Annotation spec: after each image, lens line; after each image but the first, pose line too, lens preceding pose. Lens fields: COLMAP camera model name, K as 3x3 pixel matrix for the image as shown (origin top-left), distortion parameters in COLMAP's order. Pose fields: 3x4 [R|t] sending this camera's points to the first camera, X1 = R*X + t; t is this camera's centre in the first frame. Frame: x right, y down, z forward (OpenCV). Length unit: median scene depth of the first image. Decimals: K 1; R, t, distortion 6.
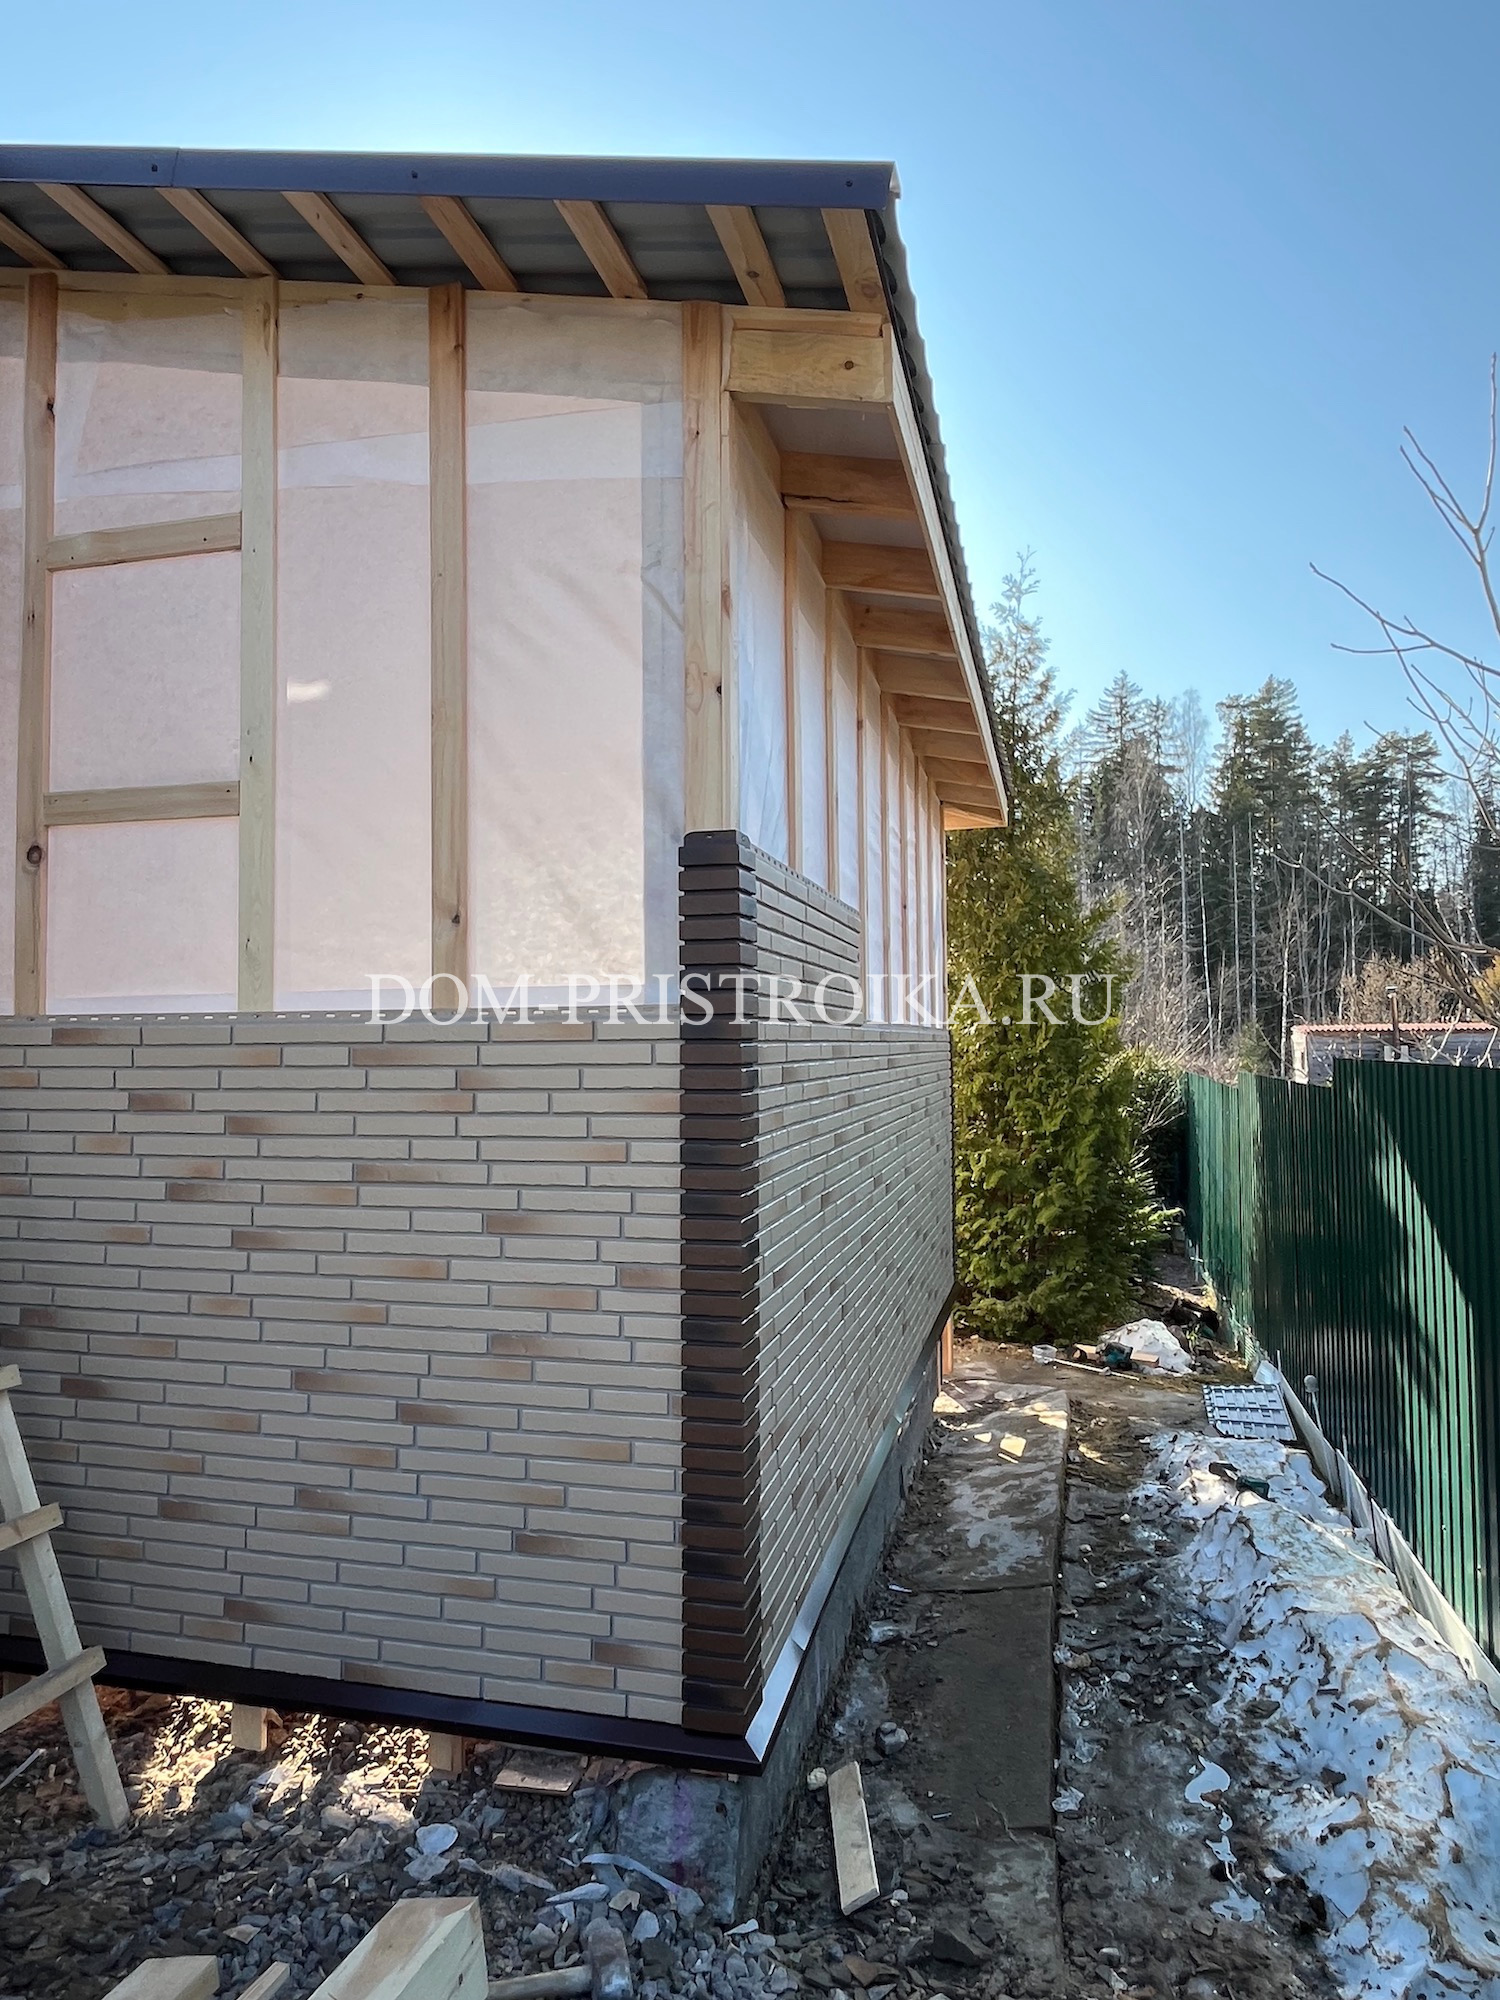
lens RADIAL K [[1181.3, 0, 759.5], [0, 1181.3, 1008.3], [0, 0, 1]] dist [-0.008781, -0.000225]
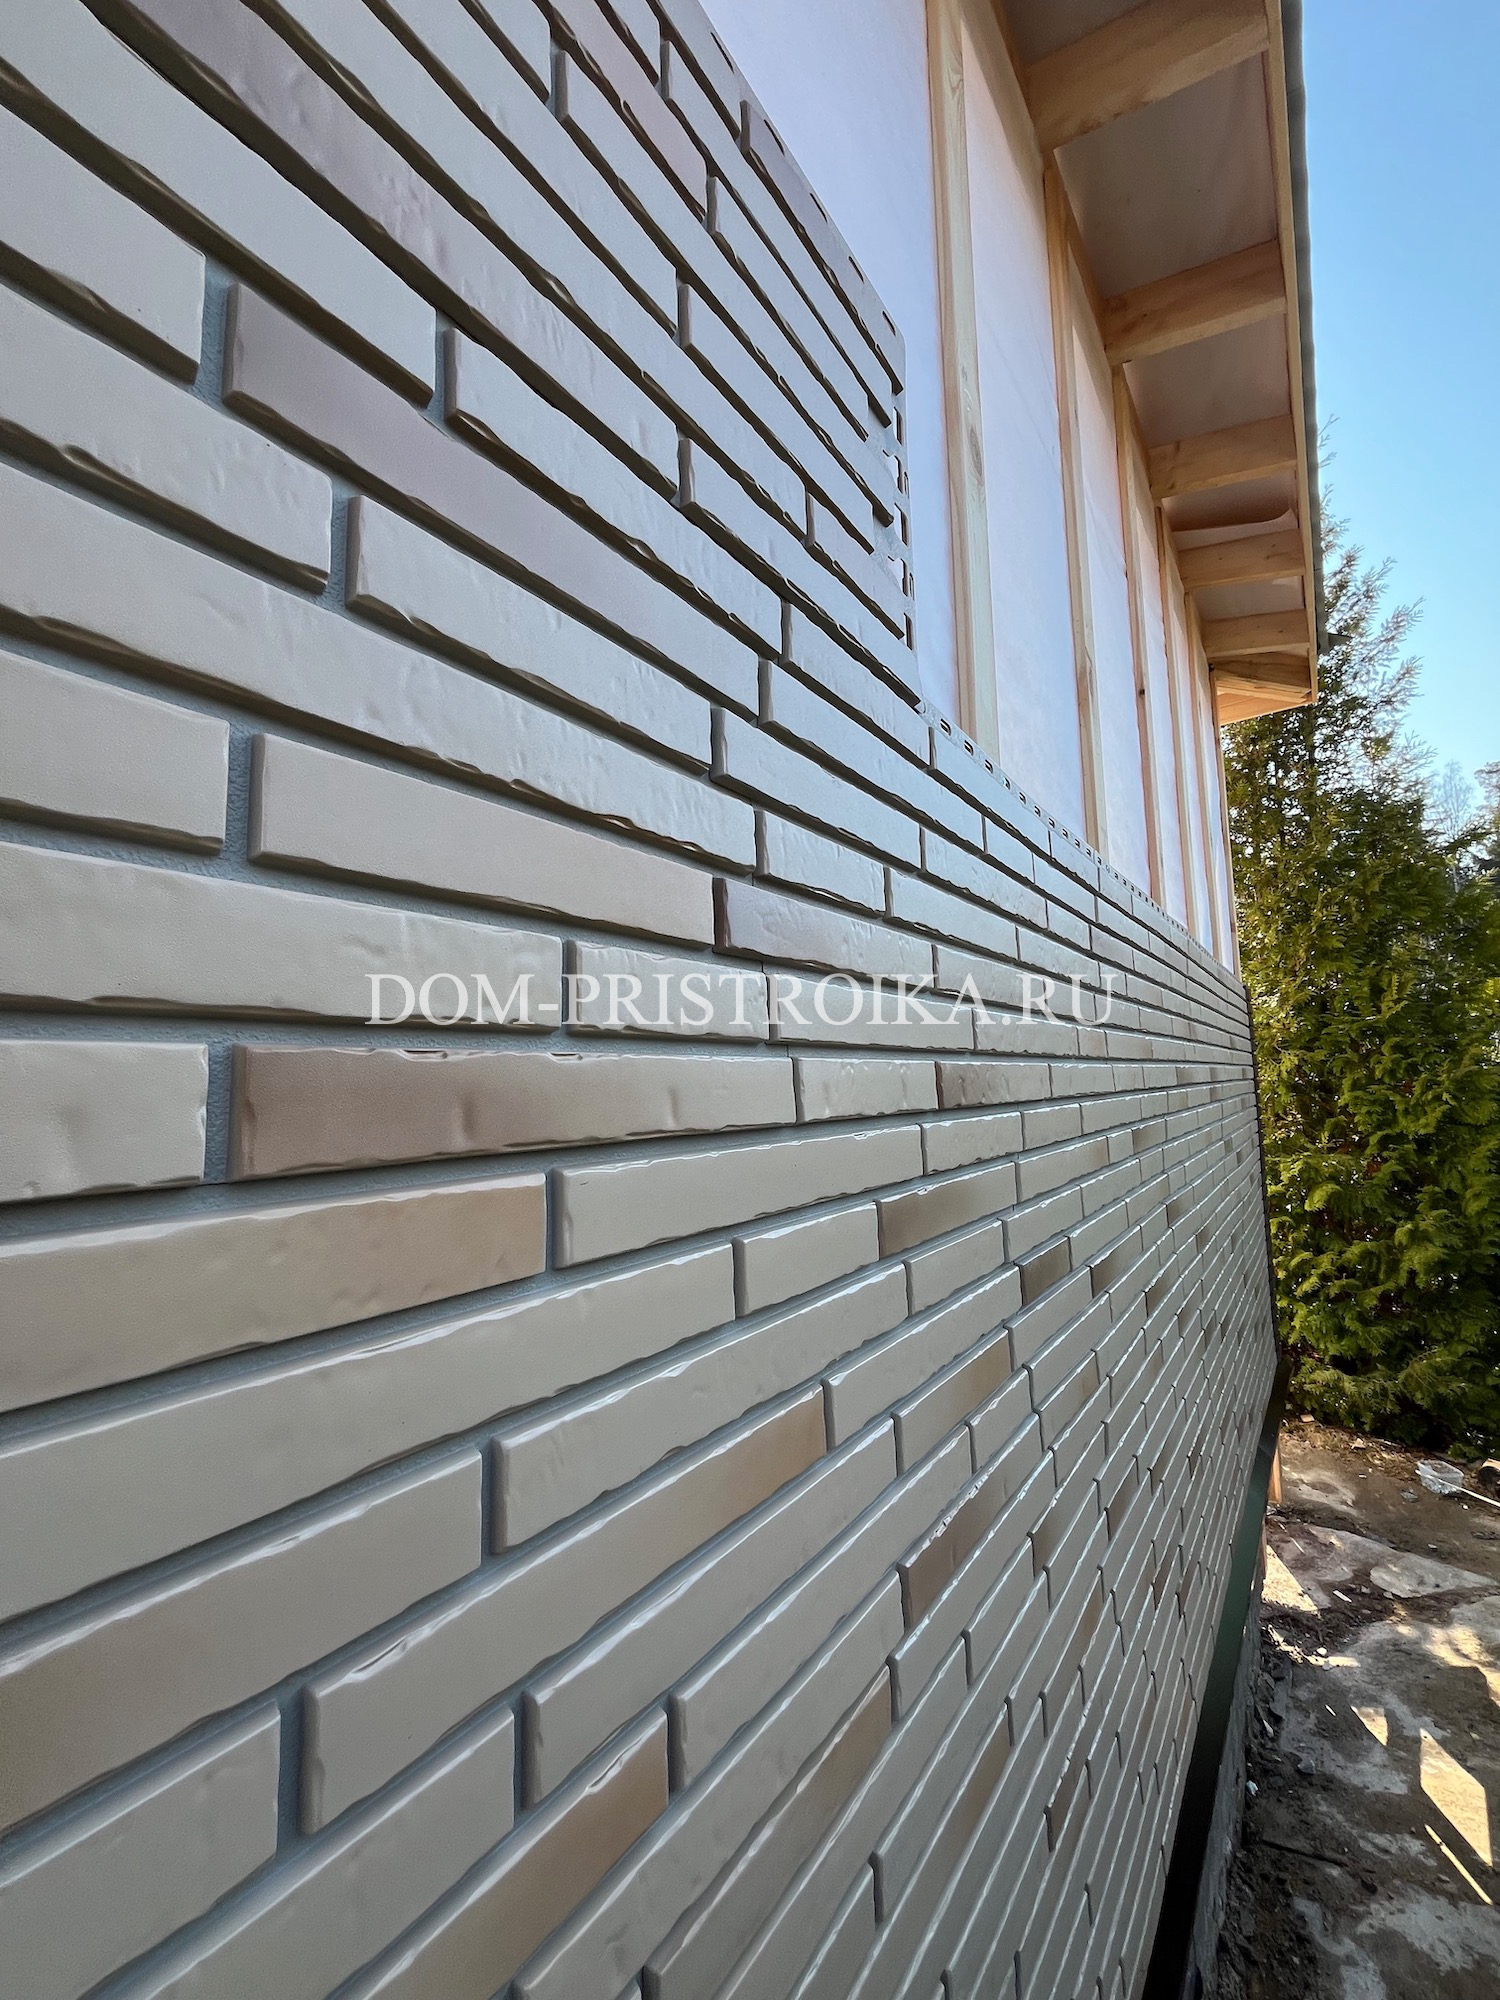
lens RADIAL K [[849.6, 0, 757.9], [0, 849.6, 993.5], [0, 0, 1]] dist [0.029289, -0.000037]
pose [[0.940100, -0.046146, -0.337762, 0.057705], [0.028465, 0.997962, -0.057117, 0.039269], [0.339709, 0.044081, 0.939497, 0.382165]]
